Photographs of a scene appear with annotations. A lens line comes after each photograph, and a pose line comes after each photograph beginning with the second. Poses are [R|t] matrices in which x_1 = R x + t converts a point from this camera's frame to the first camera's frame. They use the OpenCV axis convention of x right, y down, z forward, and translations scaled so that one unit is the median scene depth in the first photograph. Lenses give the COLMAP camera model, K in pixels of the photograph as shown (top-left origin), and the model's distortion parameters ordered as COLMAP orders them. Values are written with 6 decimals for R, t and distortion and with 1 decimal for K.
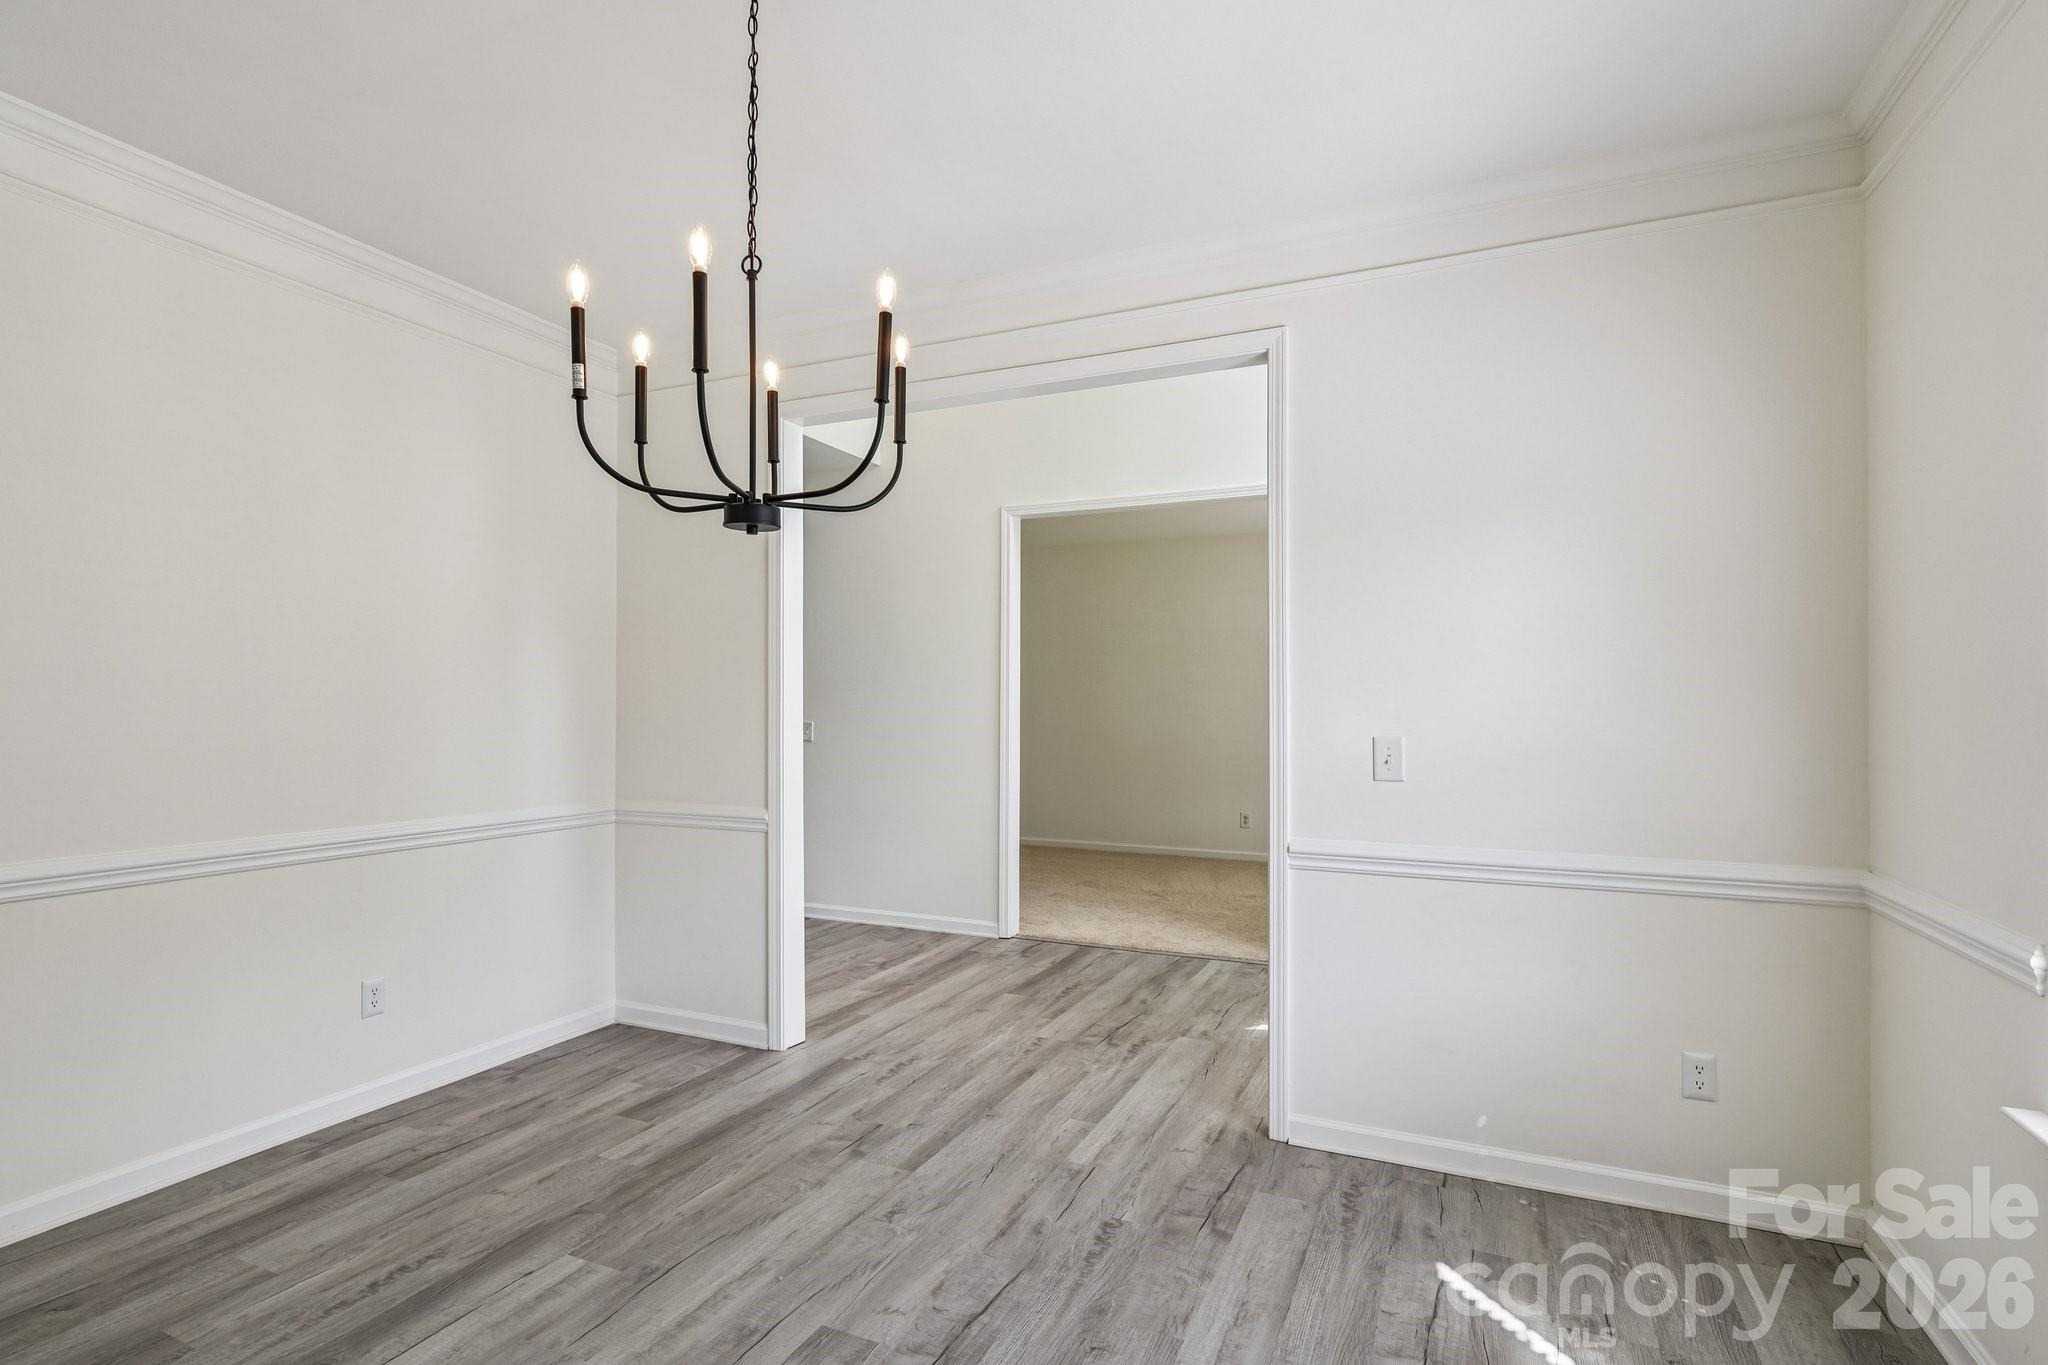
lens RADIAL K [[1021.6, 0, 1025.7], [0, 1021.6, 691.4], [0, 0, 1]] dist [-0.001384, 0.003760]
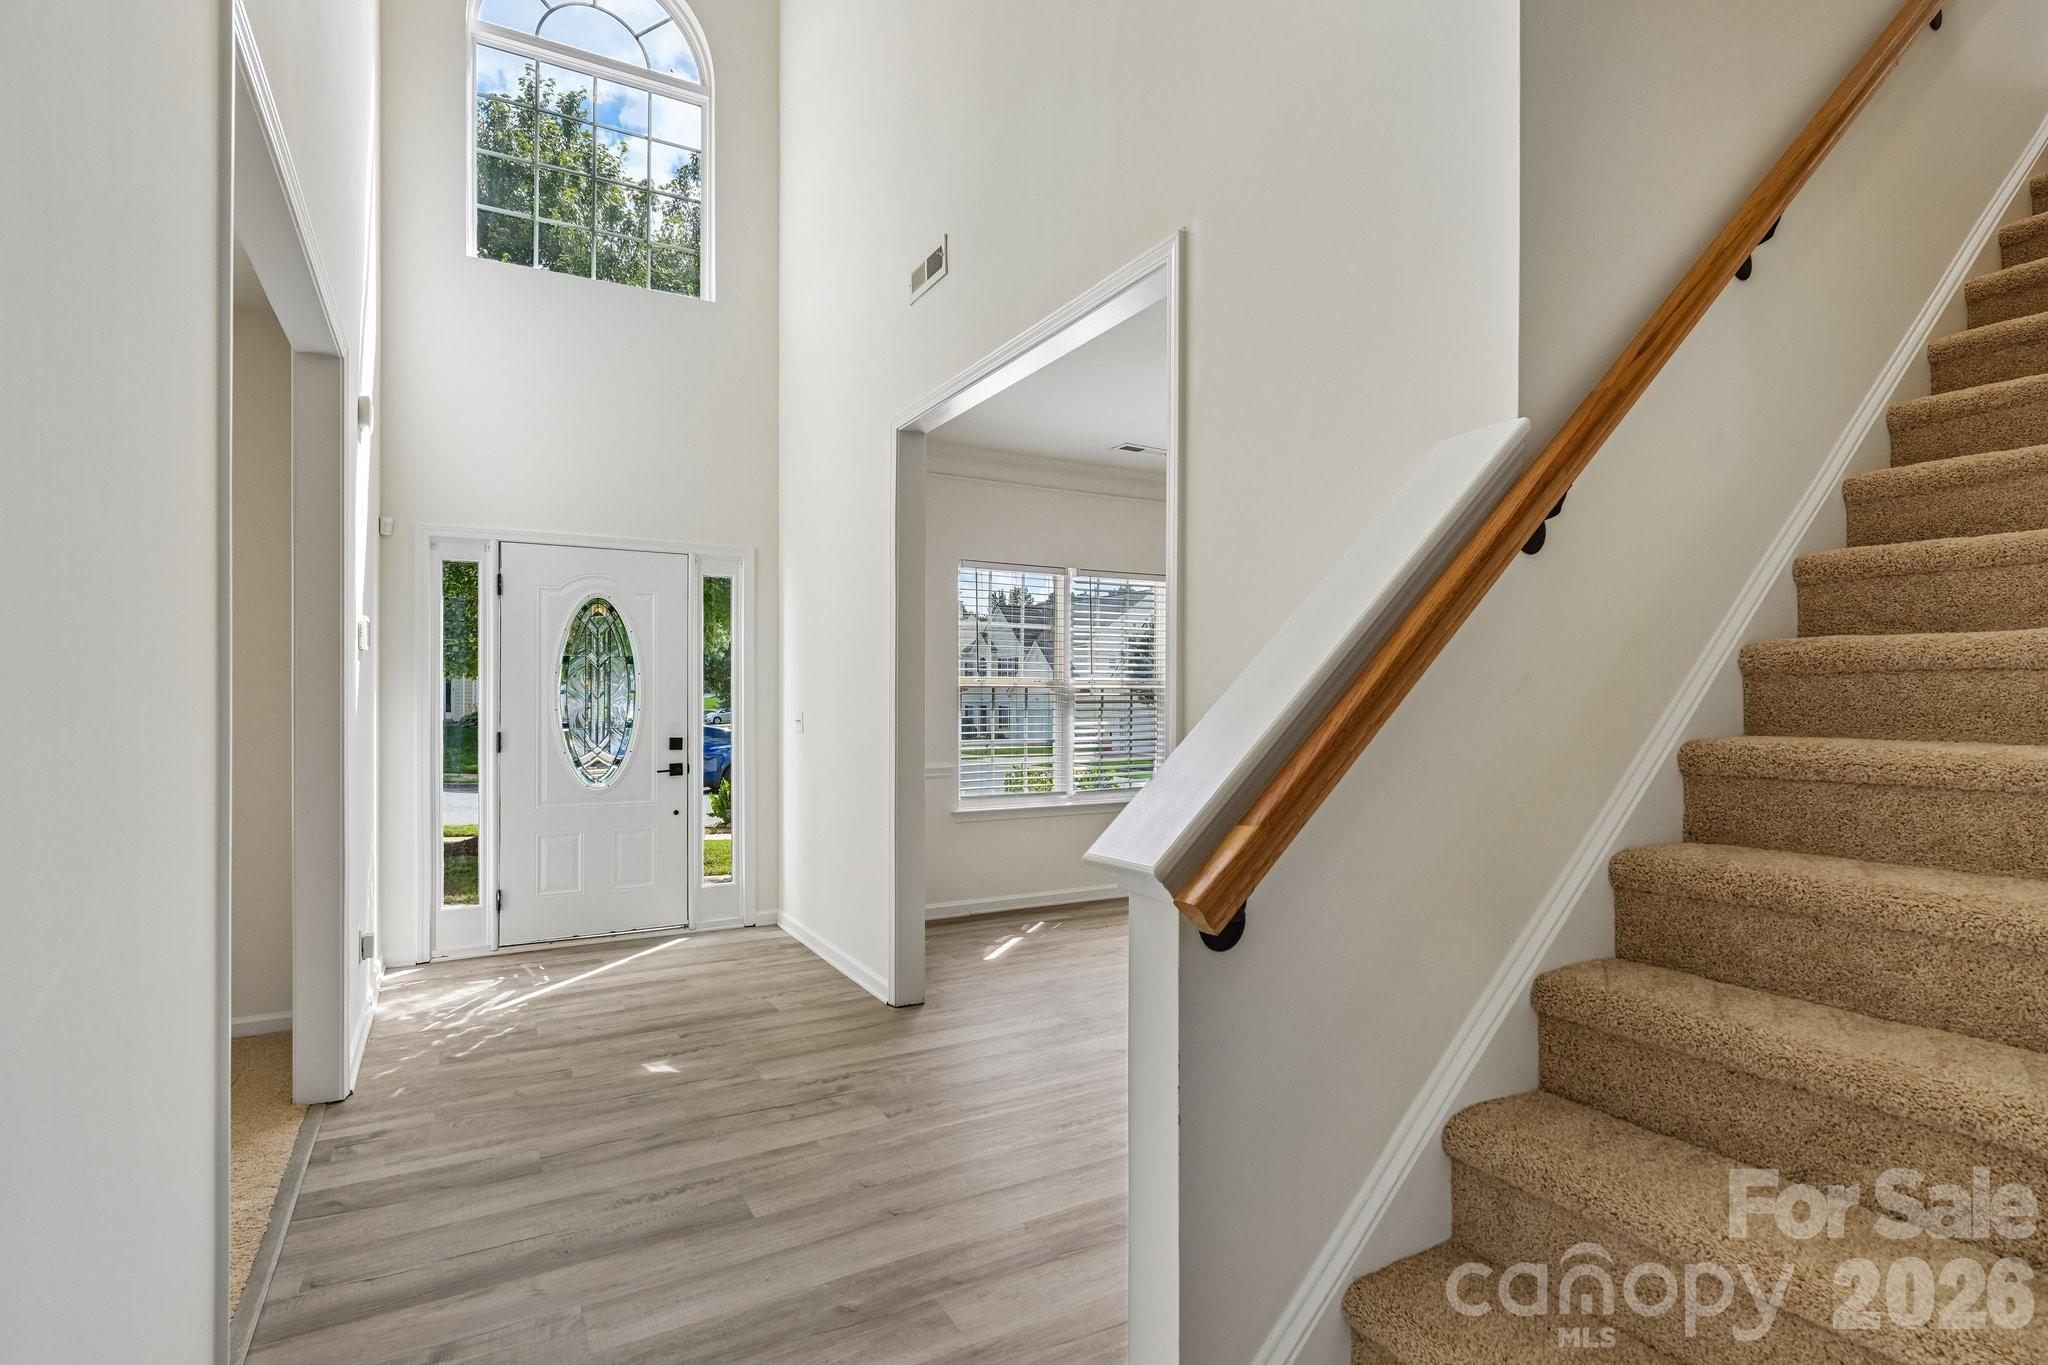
lens RADIAL K [[1021.6, 0, 1018.4], [0, 1021.6, 687.4], [0, 0, 1]] dist [-0.001384, 0.003760]
pose [[-0.803117, -0.000293, 0.595821, -0.480420], [-0.008772, 0.999897, -0.011333, 0.016908], [-0.595756, -0.014329, -0.803038, 1.422664]]
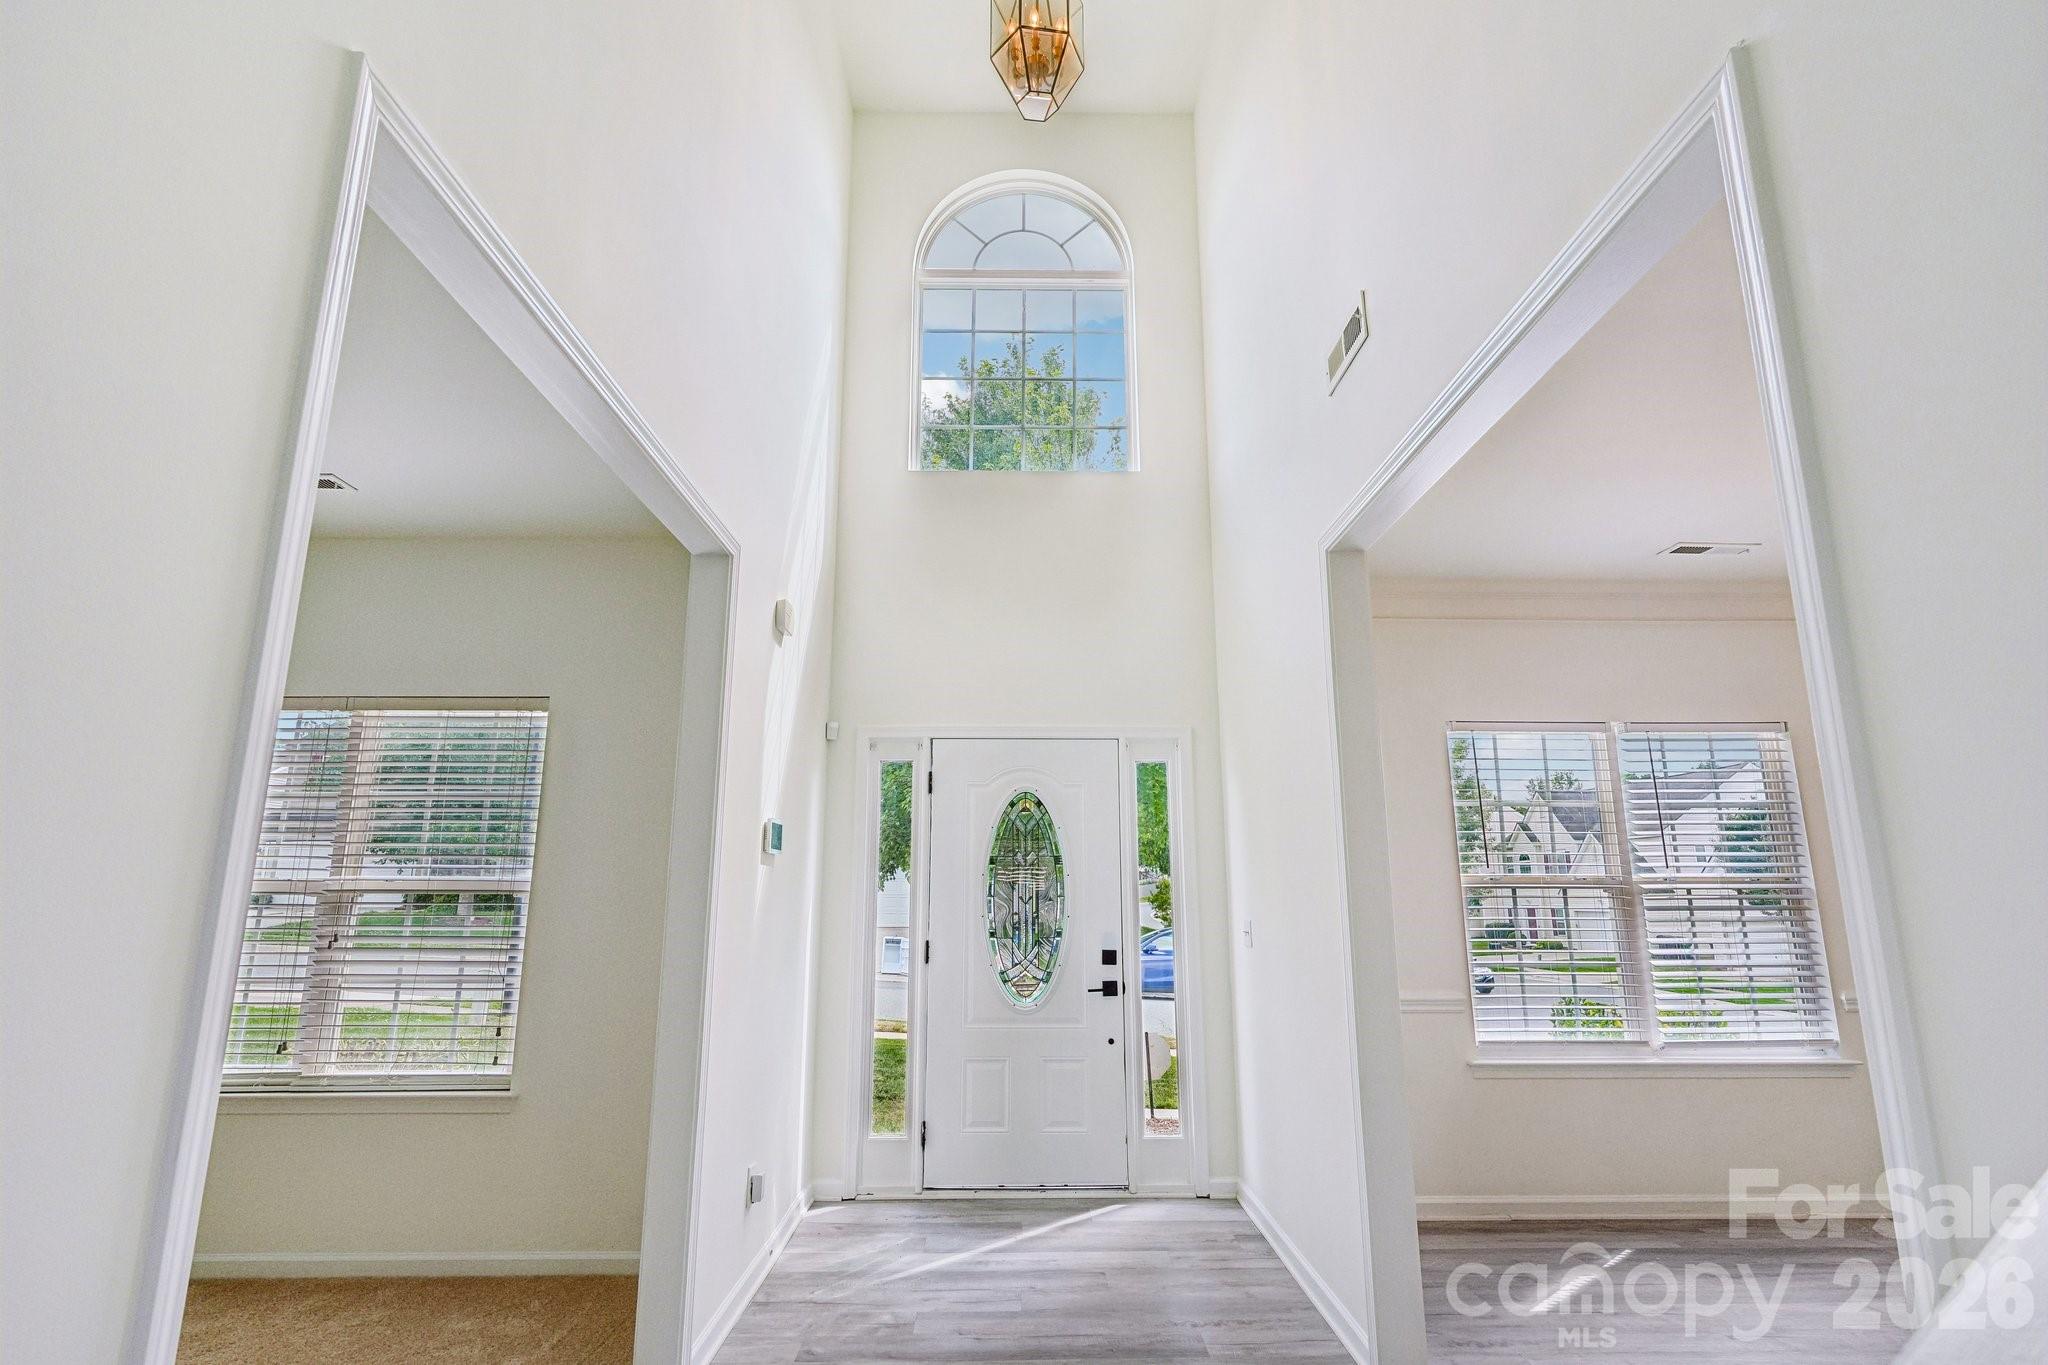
lens RADIAL K [[1021.6, 0, 1010.7], [0, 1021.6, 677.7], [0, 0, 1]] dist [-0.001384, 0.003760]
pose [[-0.422915, 0.186644, 0.886740, -0.367956], [-0.007732, 0.977779, -0.209494, 0.013441], [-0.906136, -0.095455, -0.412074, 1.237547]]
